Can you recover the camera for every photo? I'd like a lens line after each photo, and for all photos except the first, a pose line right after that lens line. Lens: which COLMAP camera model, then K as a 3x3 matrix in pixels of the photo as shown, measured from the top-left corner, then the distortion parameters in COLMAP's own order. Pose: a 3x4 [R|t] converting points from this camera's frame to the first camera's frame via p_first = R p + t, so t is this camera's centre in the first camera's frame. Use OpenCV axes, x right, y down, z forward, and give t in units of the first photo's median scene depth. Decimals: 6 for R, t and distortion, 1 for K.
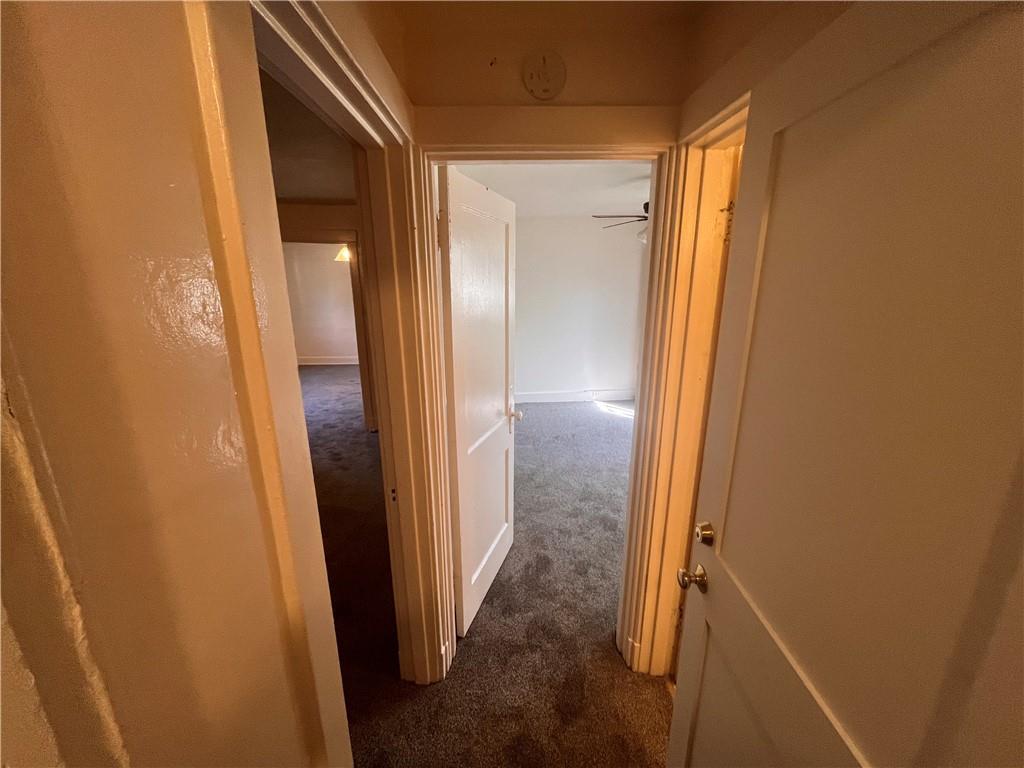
lens RADIAL K [[411.7, 0, 512.7], [0, 411.7, 385.6], [0, 0, 1]] dist [0.001316, -0.000016]
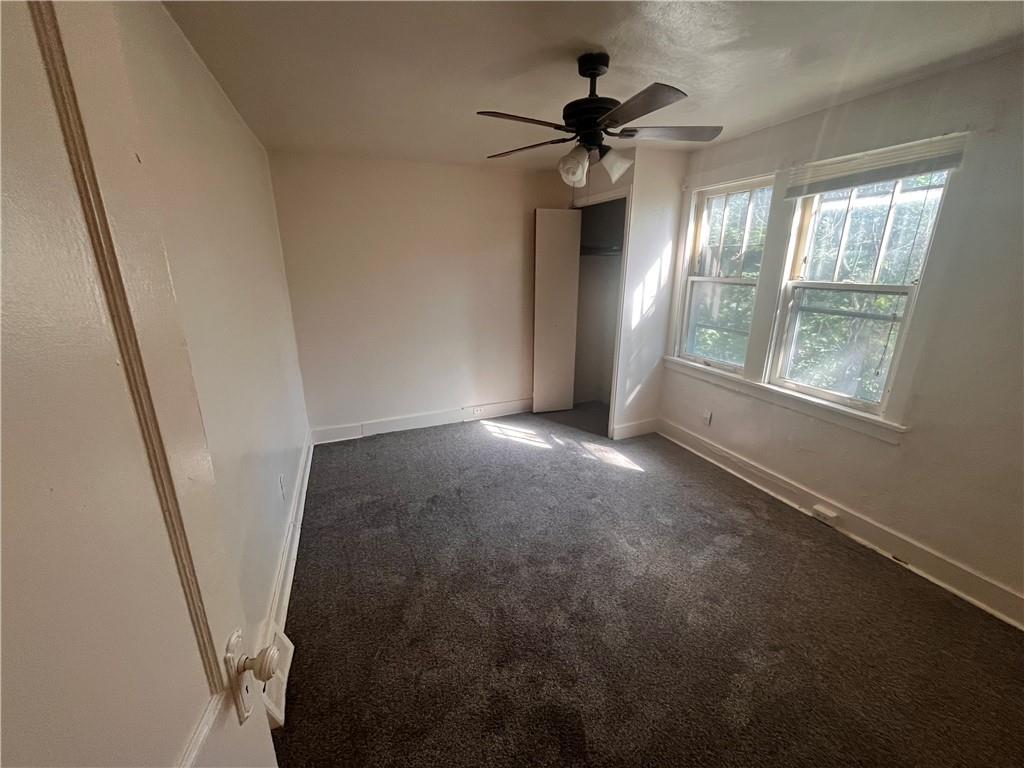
lens RADIAL K [[411.7, 0, 511.2], [0, 411.7, 379.1], [0, 0, 1]] dist [0.001316, -0.000016]
pose [[0.940709, -0.098715, 0.324532, 0.037258], [0.089189, 0.995036, 0.044138, -0.092986], [-0.327278, -0.012576, 0.944844, 0.426465]]
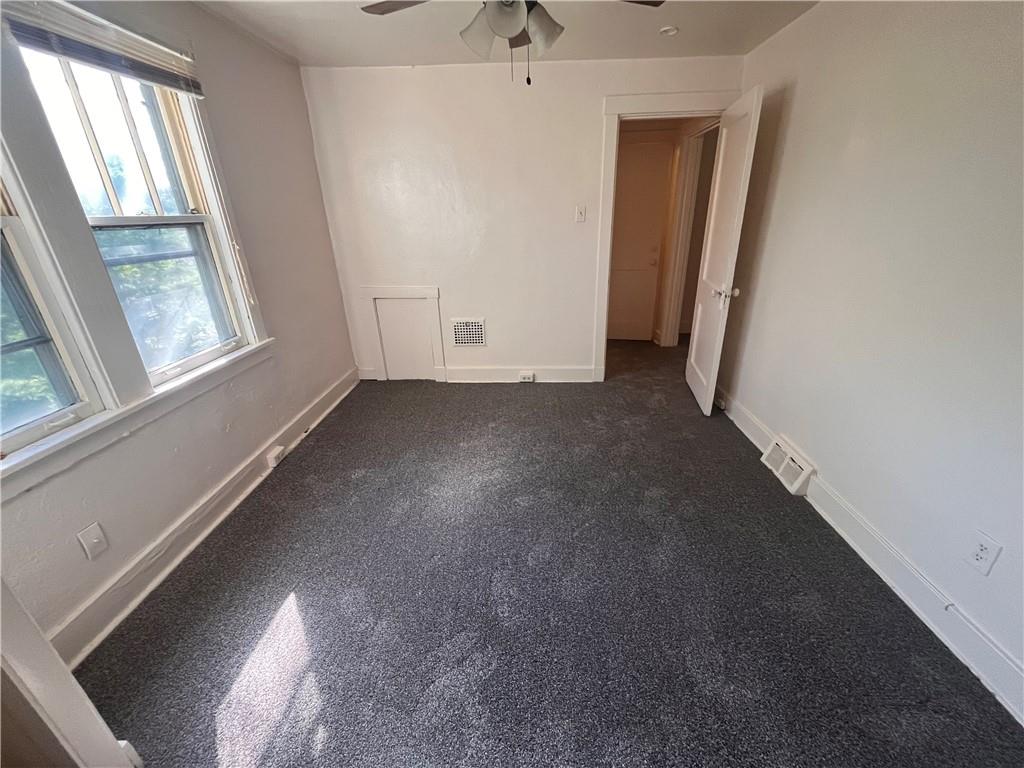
lens RADIAL K [[411.7, 0, 511.7], [0, 411.7, 384.0], [0, 0, 1]] dist [0.001316, -0.000016]
pose [[-0.996802, -0.012258, 0.078969, 0.282826], [0.038295, 0.794050, 0.606645, -0.287701], [-0.070142, 0.607729, -0.791041, 1.340138]]
